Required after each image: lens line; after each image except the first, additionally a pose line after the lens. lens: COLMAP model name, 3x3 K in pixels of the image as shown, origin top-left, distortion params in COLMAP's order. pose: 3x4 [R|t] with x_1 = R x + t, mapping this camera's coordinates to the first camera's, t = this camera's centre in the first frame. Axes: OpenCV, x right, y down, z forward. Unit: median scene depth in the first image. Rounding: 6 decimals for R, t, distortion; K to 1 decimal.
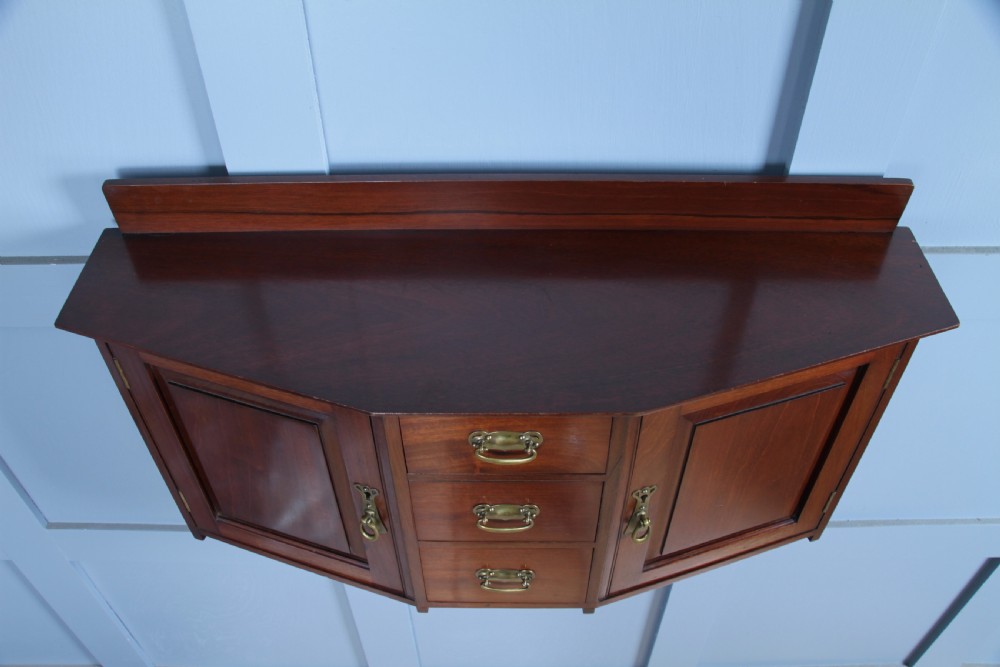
lens RADIAL K [[854.6, 0, 500.3], [0, 854.6, 331.0], [0, 0, 1]] dist [-0.144399, 0.002888]
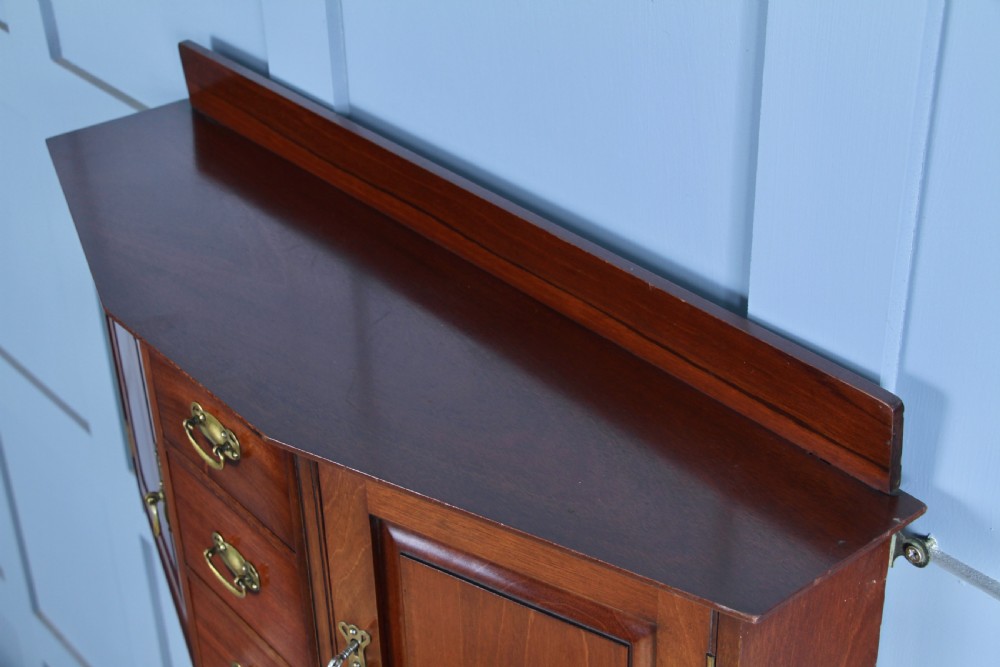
lens RADIAL K [[1535.2, 0, 501.6], [0, 1535.2, 335.6], [0, 0, 1]] dist [0.007501, 0.657946]
pose [[0.641810, 0.384121, -0.663725, 0.972212], [-0.531739, 0.846561, -0.024247, -0.048175], [0.552570, 0.368490, 0.747584, 0.039529]]
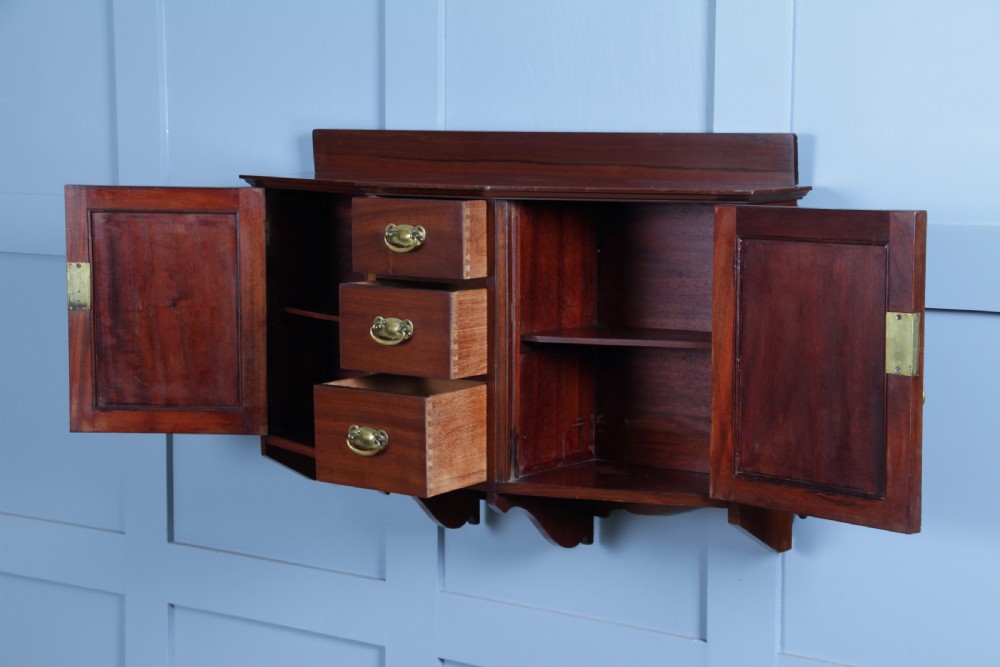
lens RADIAL K [[1956.1, 0, 512.0], [0, 1956.1, 336.0], [0, 0, 1]] dist [0.169330, 0.101574]
pose [[0.799758, 0.075249, -0.595588, 1.880637], [-0.433908, 0.758074, -0.486875, 1.621772], [0.414863, 0.647813, 0.638927, -0.848149]]
